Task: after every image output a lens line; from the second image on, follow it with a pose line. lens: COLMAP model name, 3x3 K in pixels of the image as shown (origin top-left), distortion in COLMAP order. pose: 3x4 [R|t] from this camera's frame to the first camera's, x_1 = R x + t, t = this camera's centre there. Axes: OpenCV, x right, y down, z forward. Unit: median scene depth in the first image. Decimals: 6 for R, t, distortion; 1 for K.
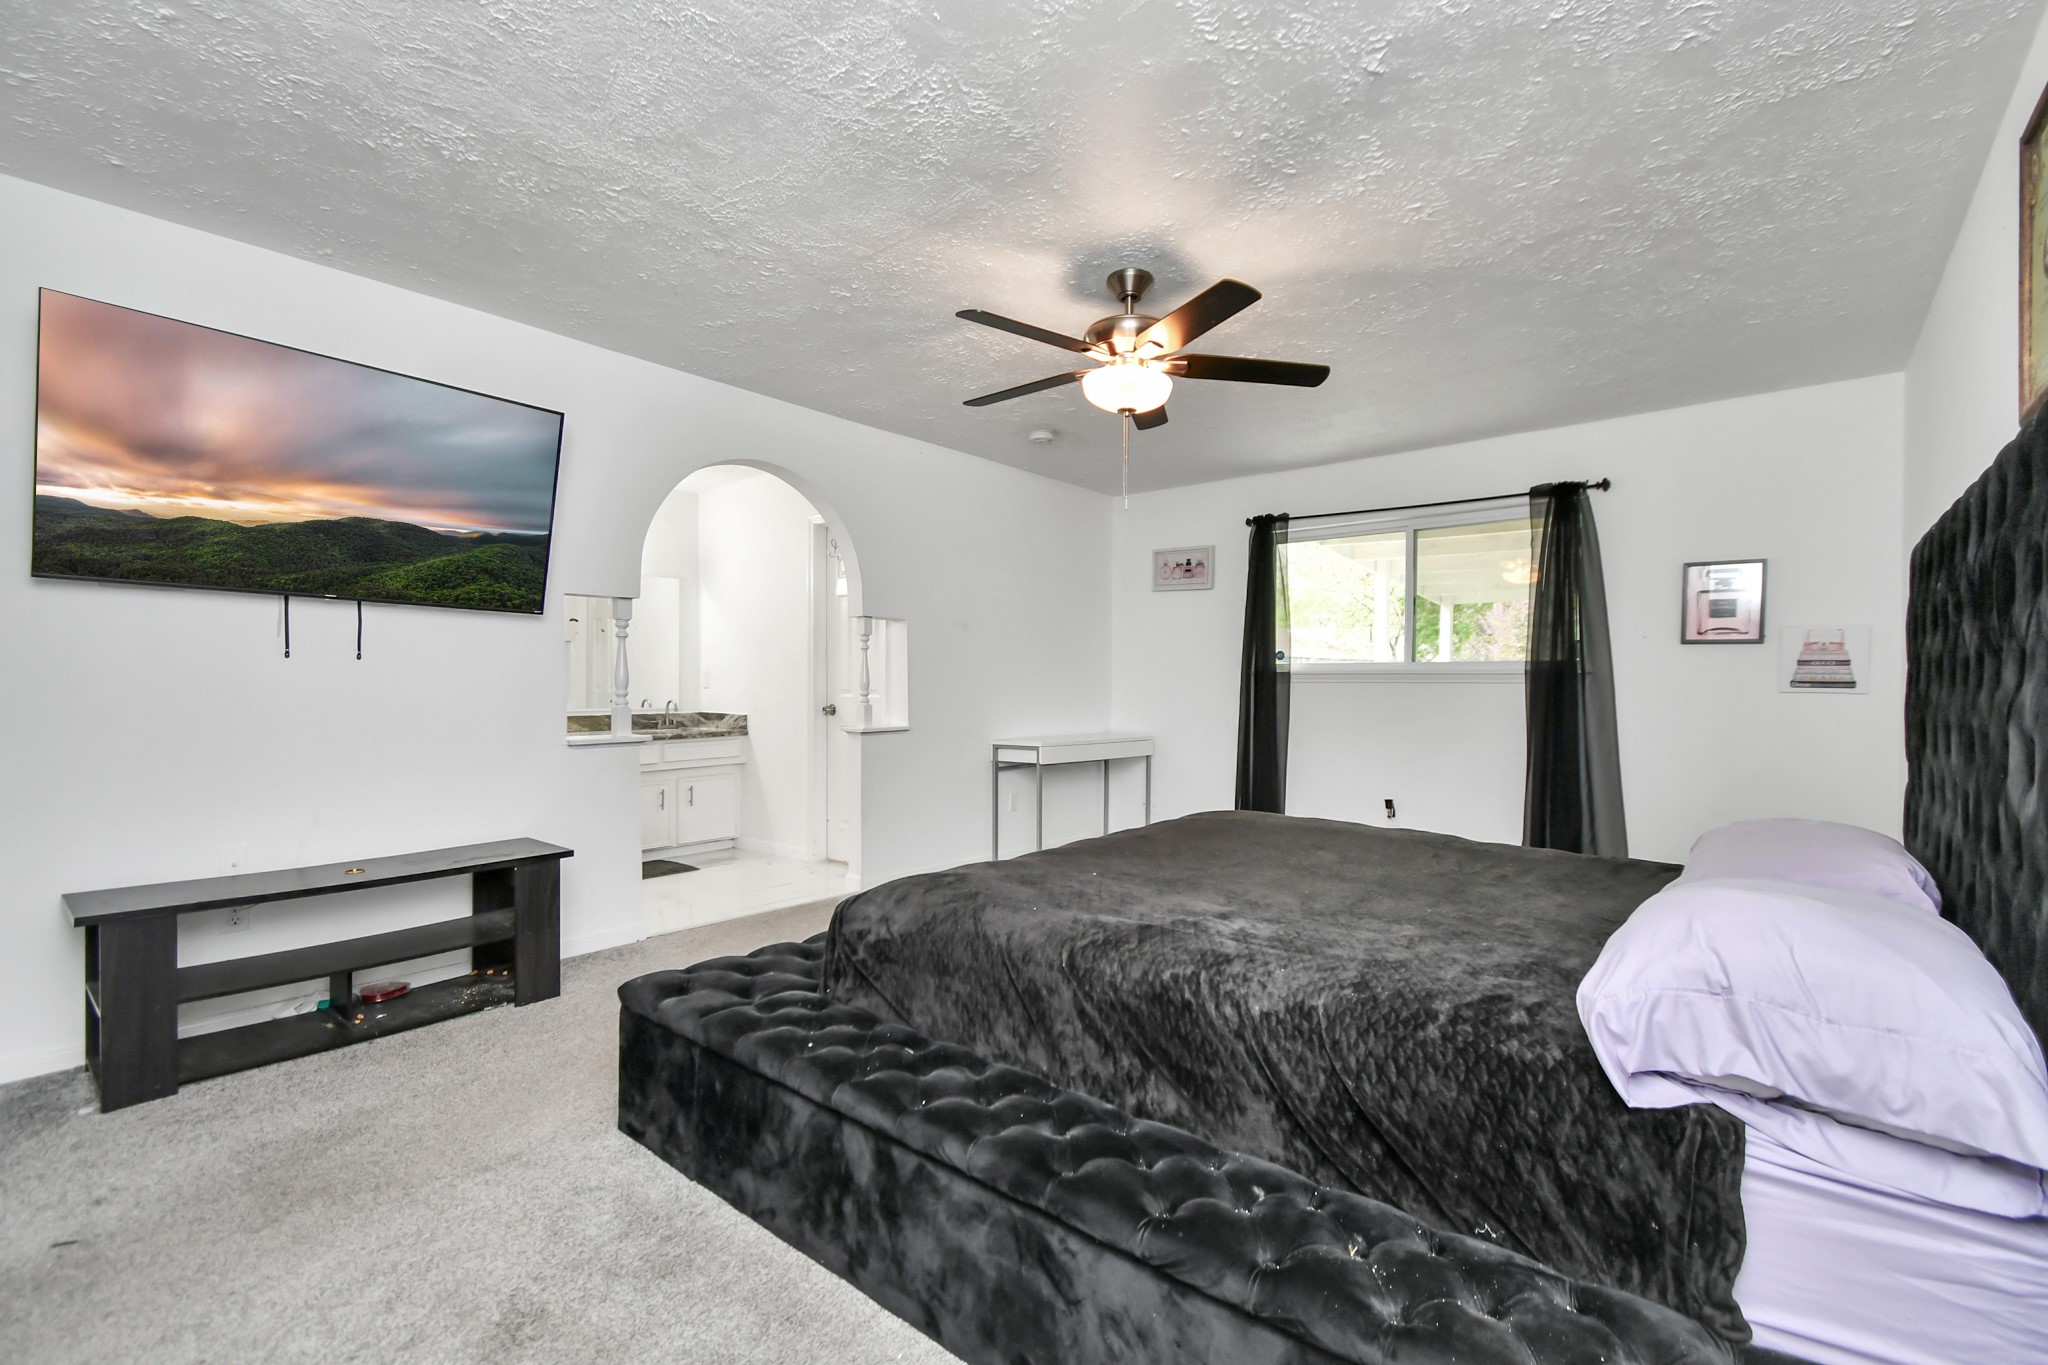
lens RADIAL K [[883.4, 0, 1025.0], [0, 883.4, 683.3], [0, 0, 1]] dist [-0.010147, -0.000439]
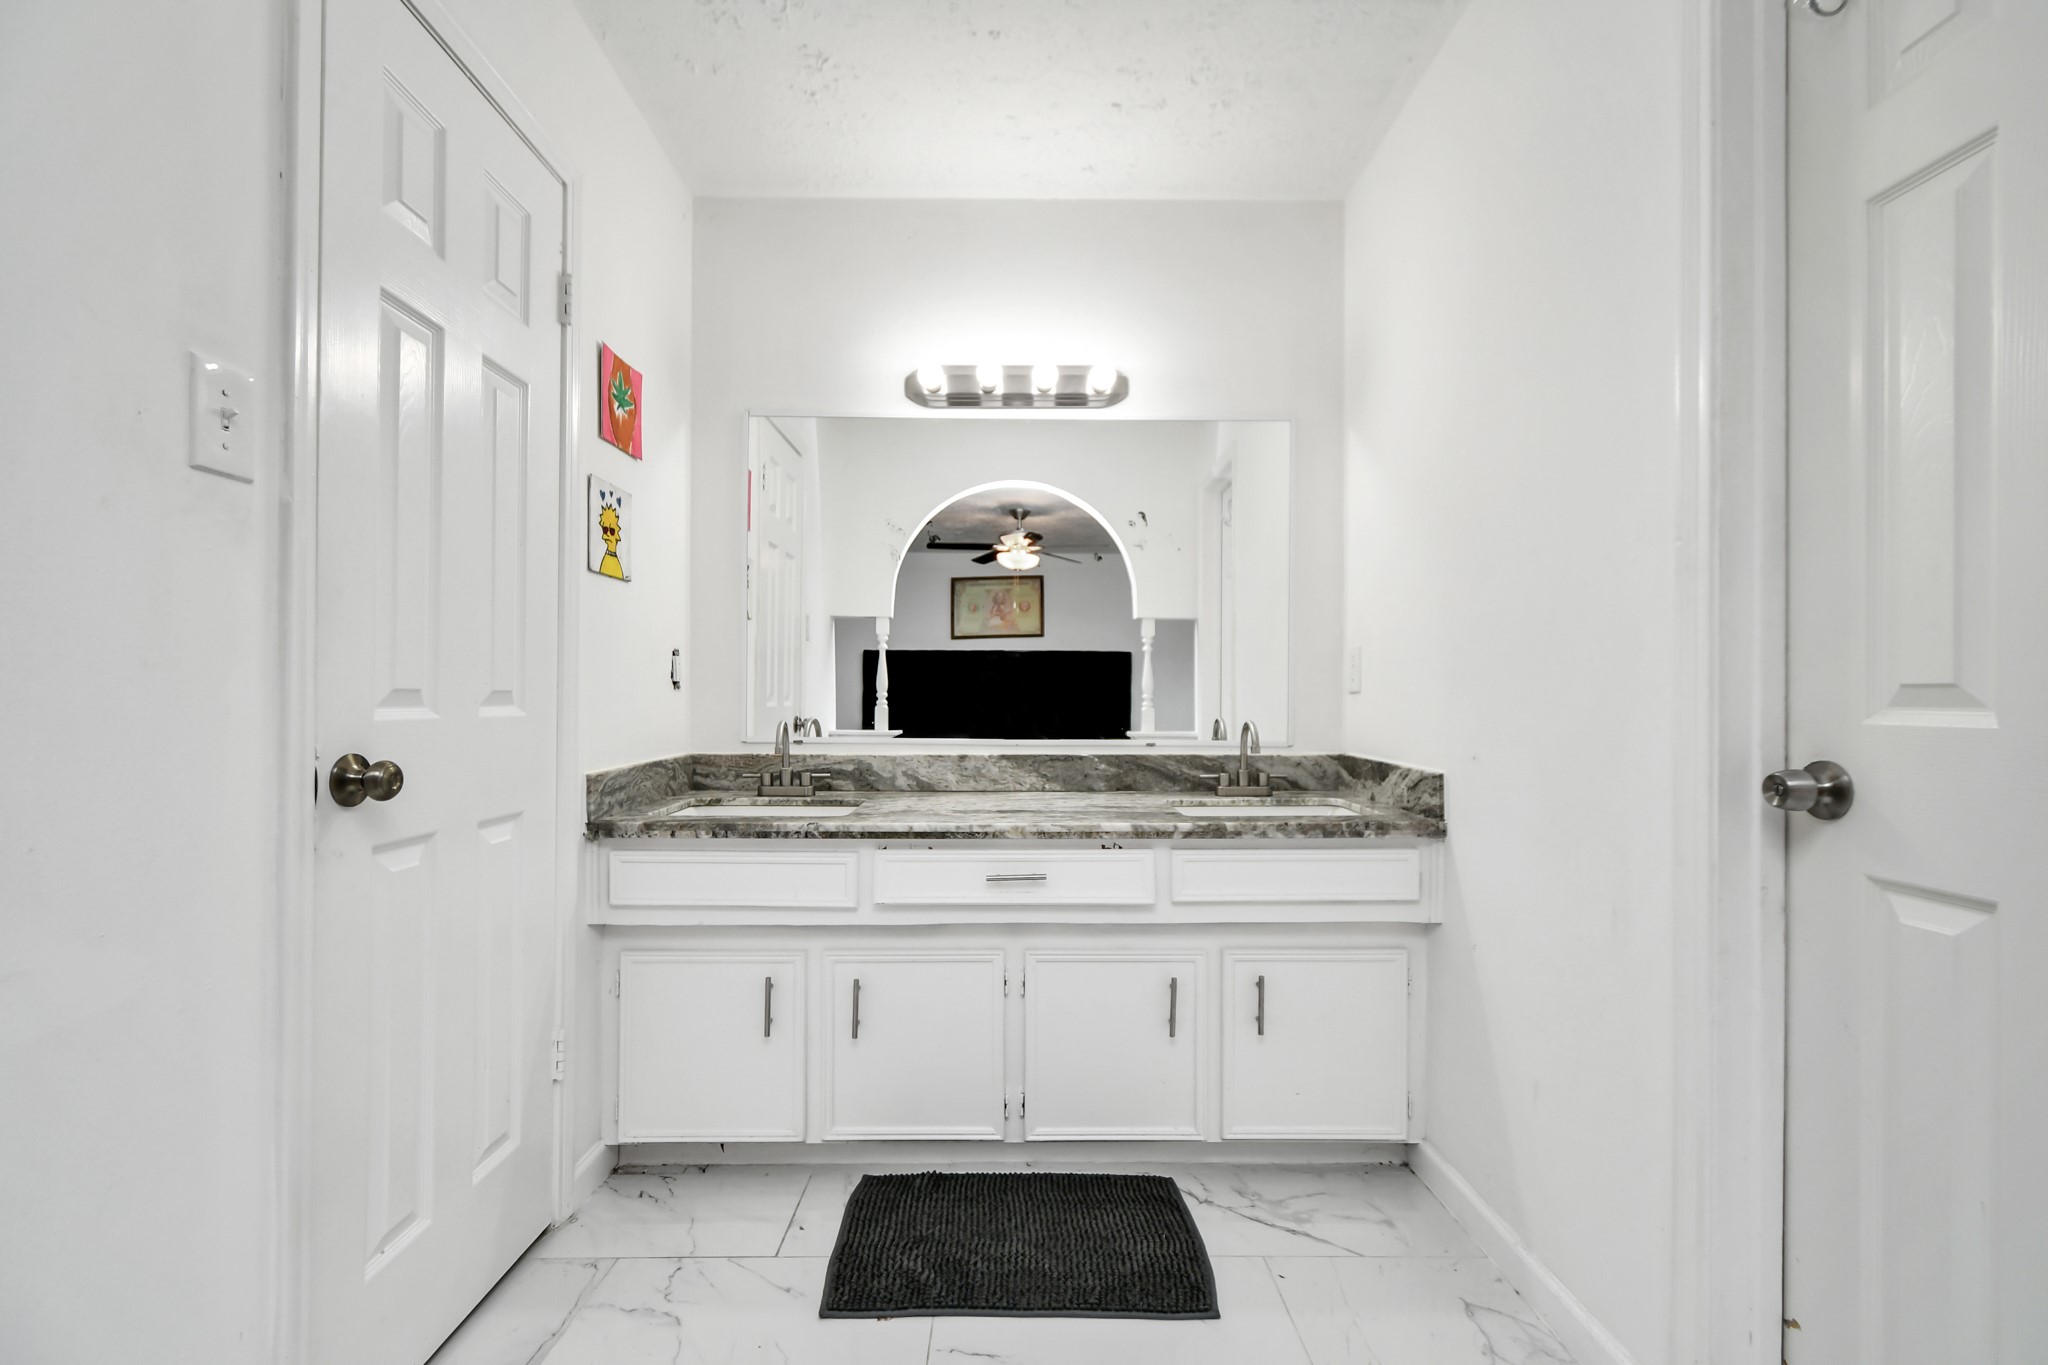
lens RADIAL K [[883.4, 0, 1024.2], [0, 883.4, 700.9], [0, 0, 1]] dist [-0.010147, -0.000439]
pose [[0.637427, 0.004332, -0.770498, -0.166793], [-0.013146, 0.999900, -0.005253, 0.013032], [0.770398, 0.013477, 0.637420, 0.678893]]
